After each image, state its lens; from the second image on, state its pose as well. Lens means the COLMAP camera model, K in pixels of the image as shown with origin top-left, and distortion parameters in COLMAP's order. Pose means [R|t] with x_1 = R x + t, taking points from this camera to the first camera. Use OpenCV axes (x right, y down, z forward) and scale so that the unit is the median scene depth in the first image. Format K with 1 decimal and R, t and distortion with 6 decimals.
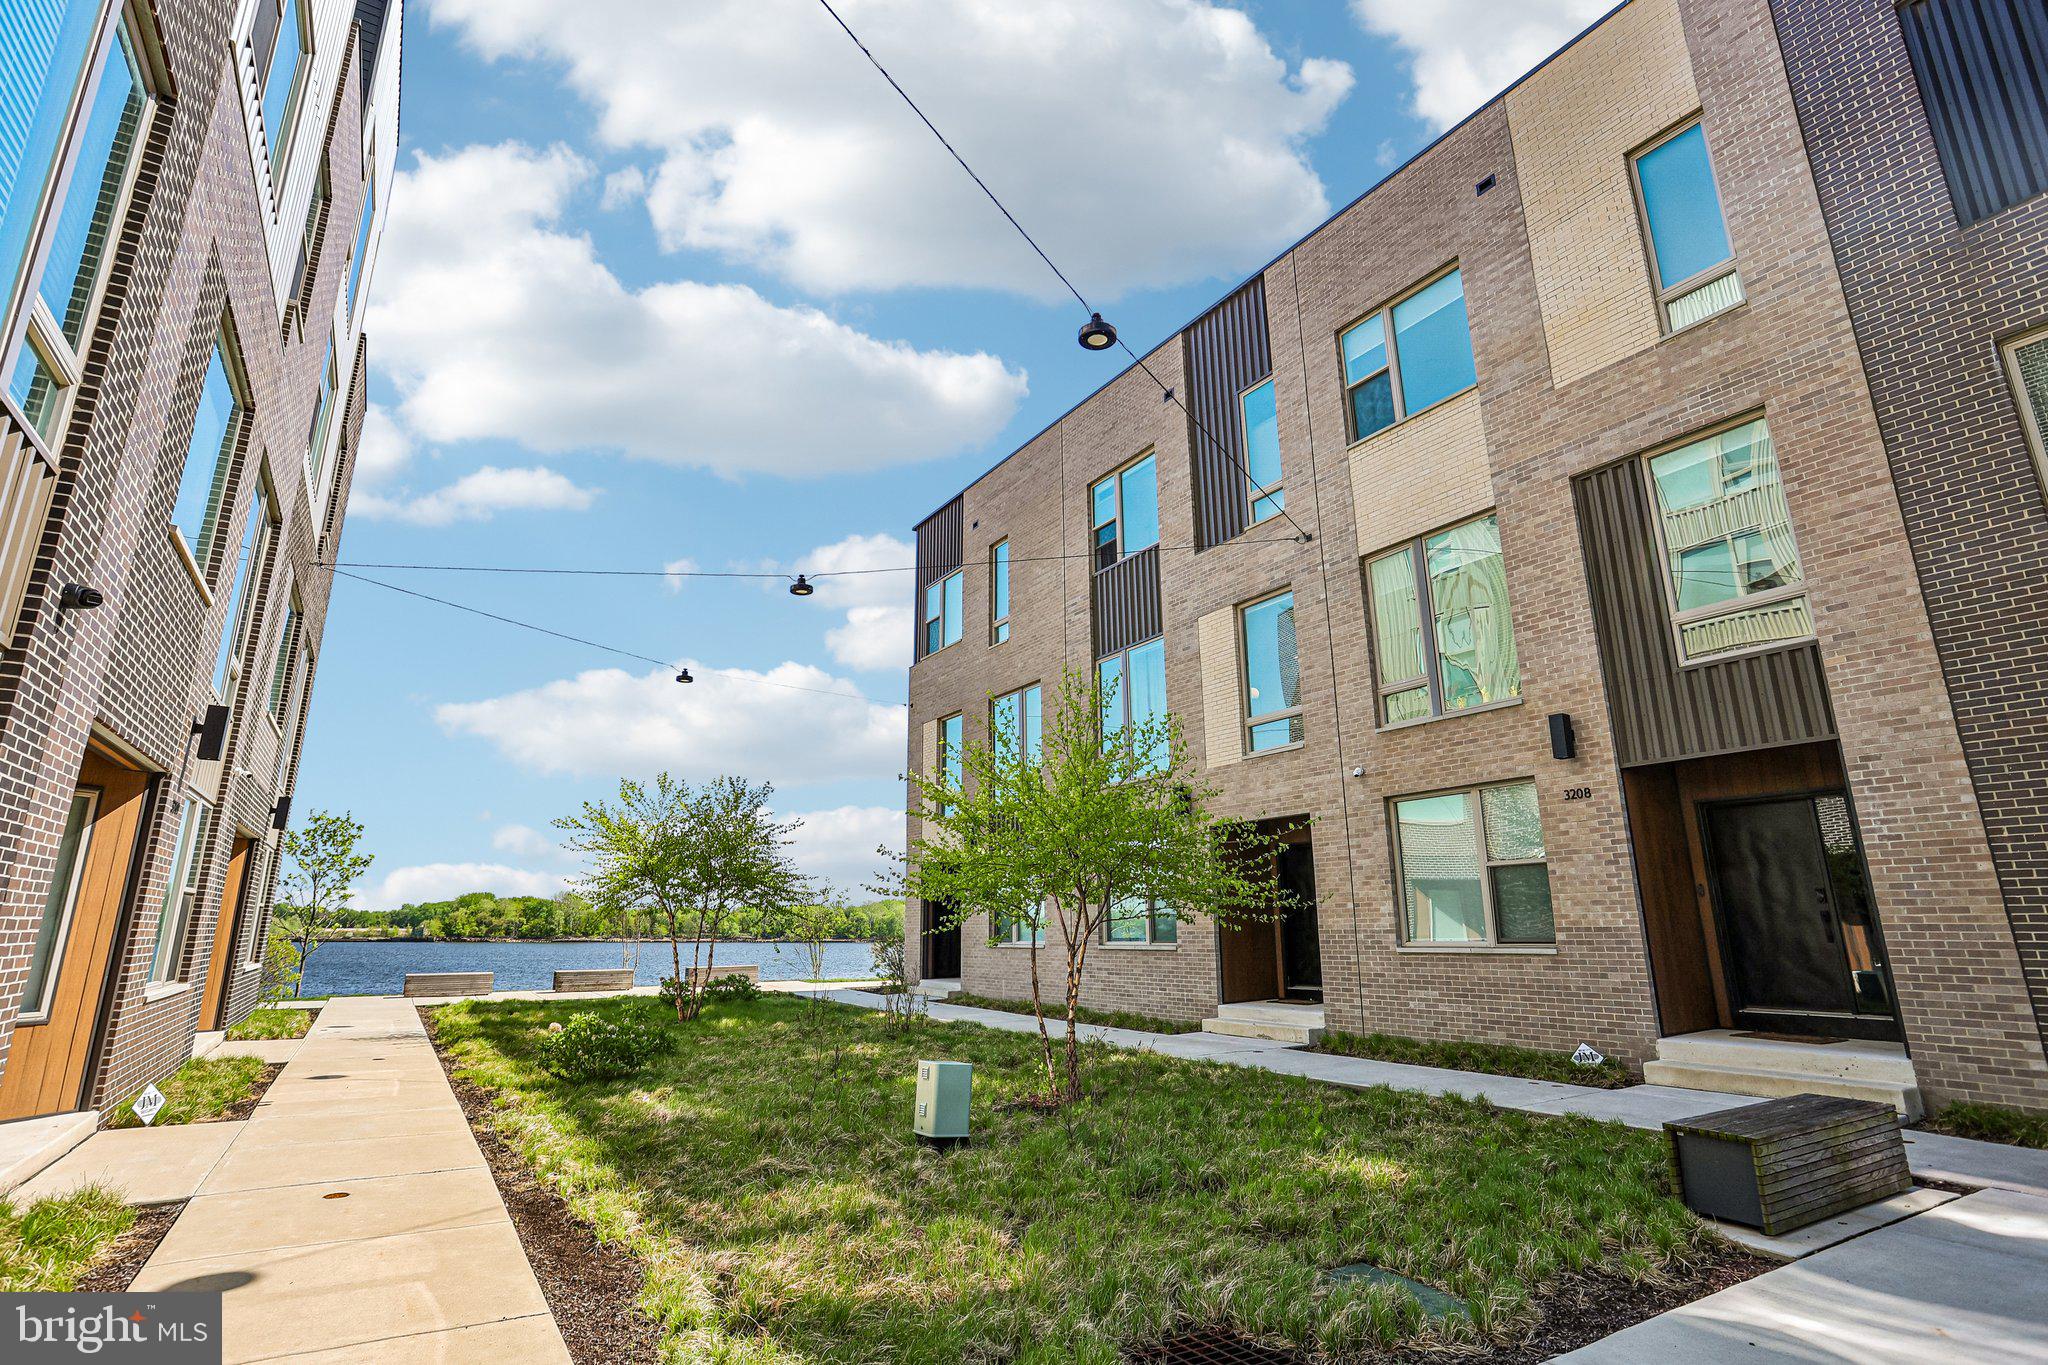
lens RADIAL K [[995.7, 0, 1003.7], [0, 995.7, 662.0], [0, 0, 1]] dist [-0.057279, 0.030351]
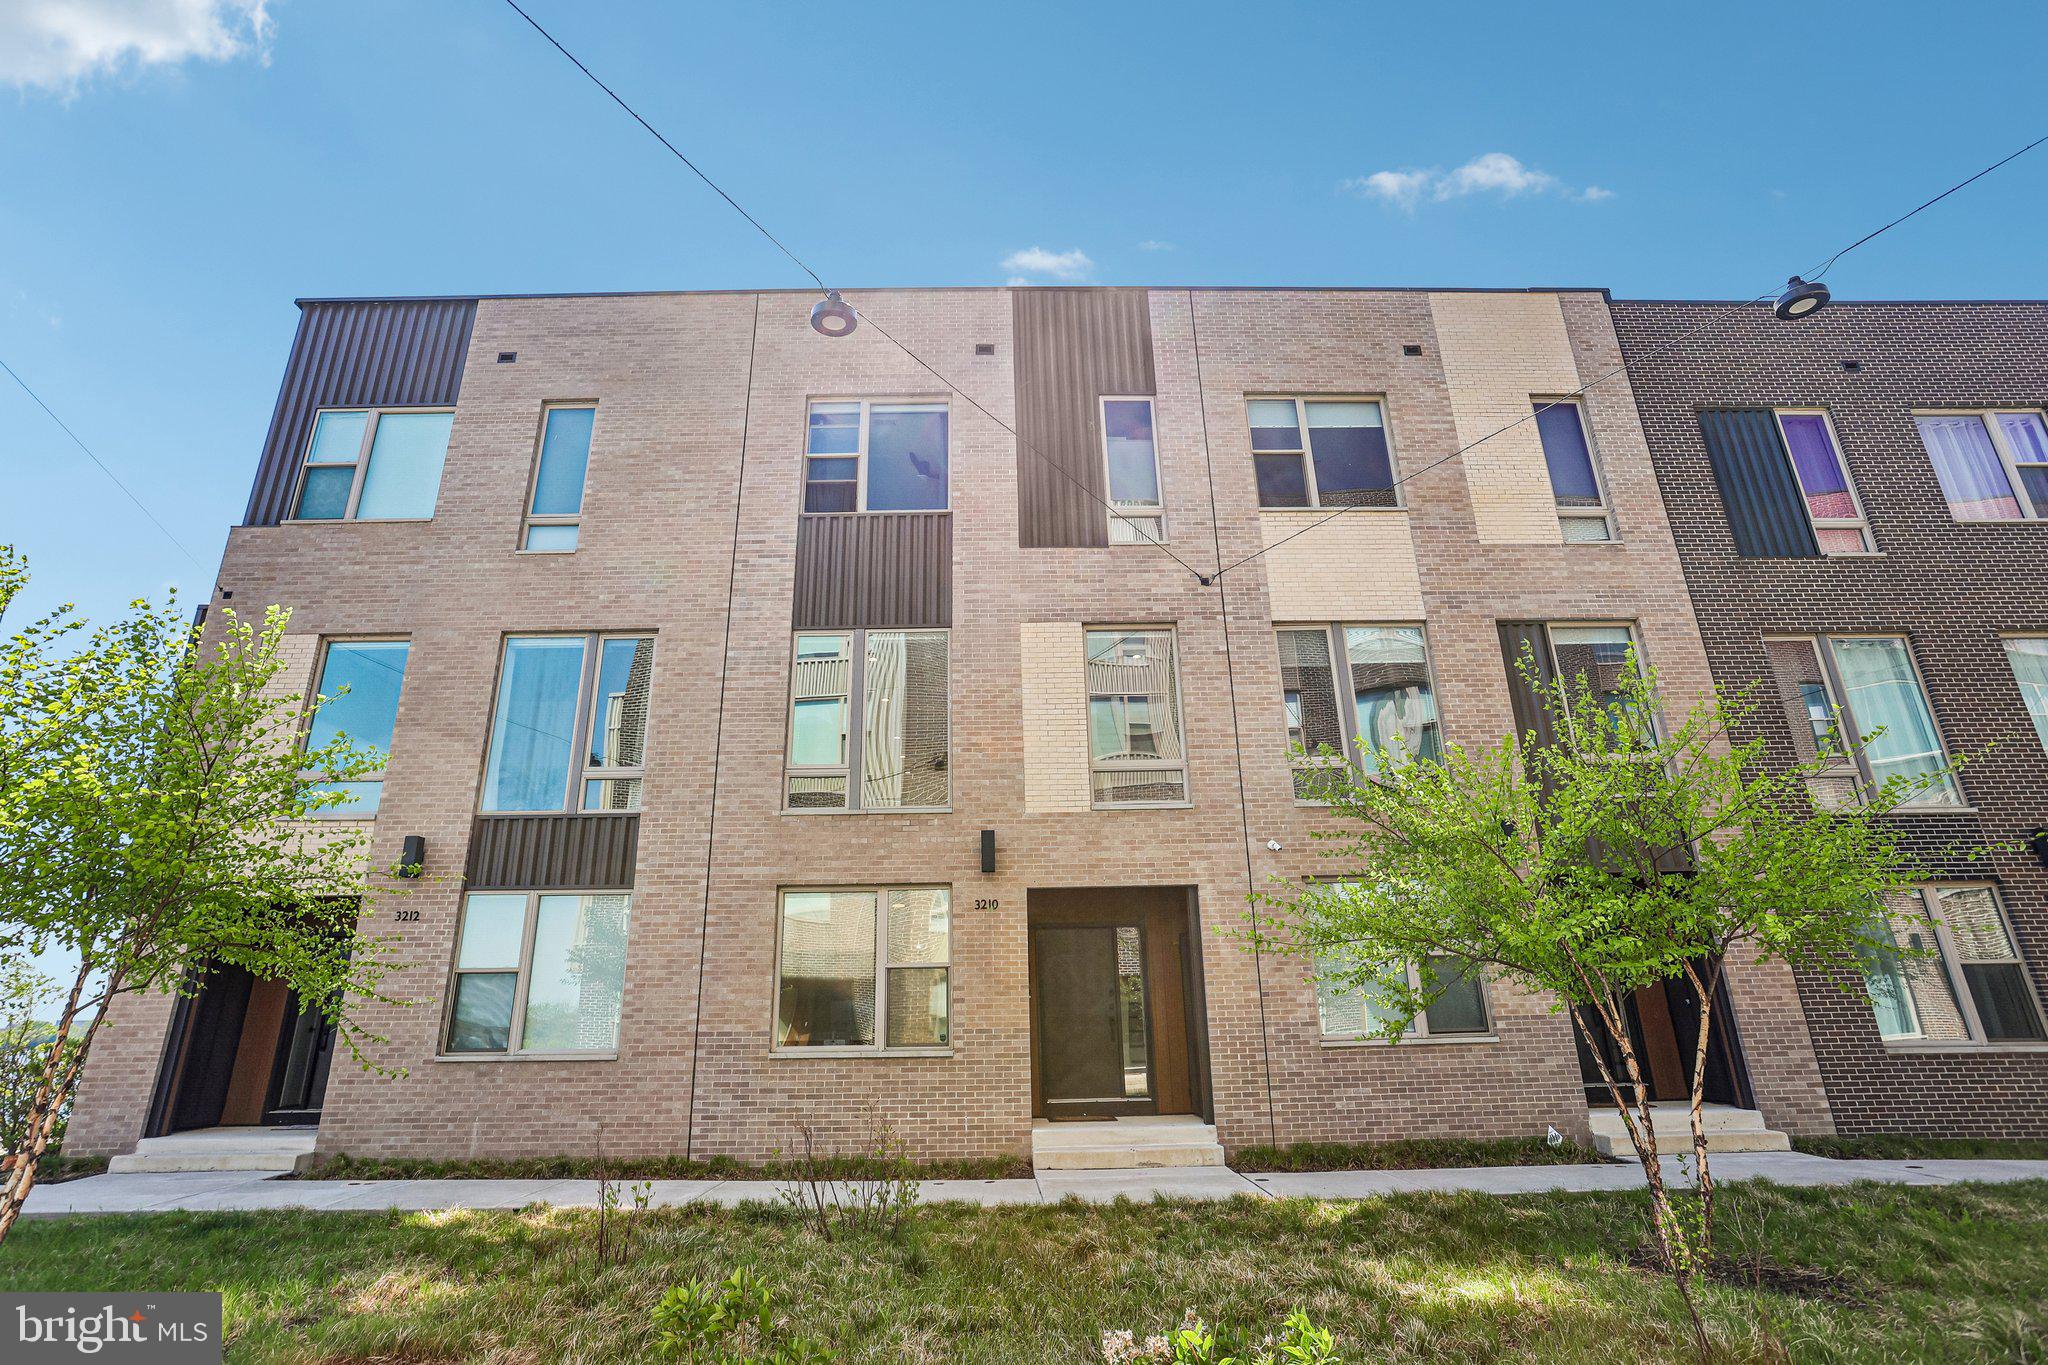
lens RADIAL K [[959.1, 0, 1024.0], [0, 959.1, 682.5], [0, 0, 1]] dist [-0.053083, 0.031112]
pose [[0.513291, 0.274789, 0.813033, -0.530219], [-0.209238, 0.958836, -0.191970, 0.189822], [-0.832317, -0.071581, 0.549658, 0.740185]]
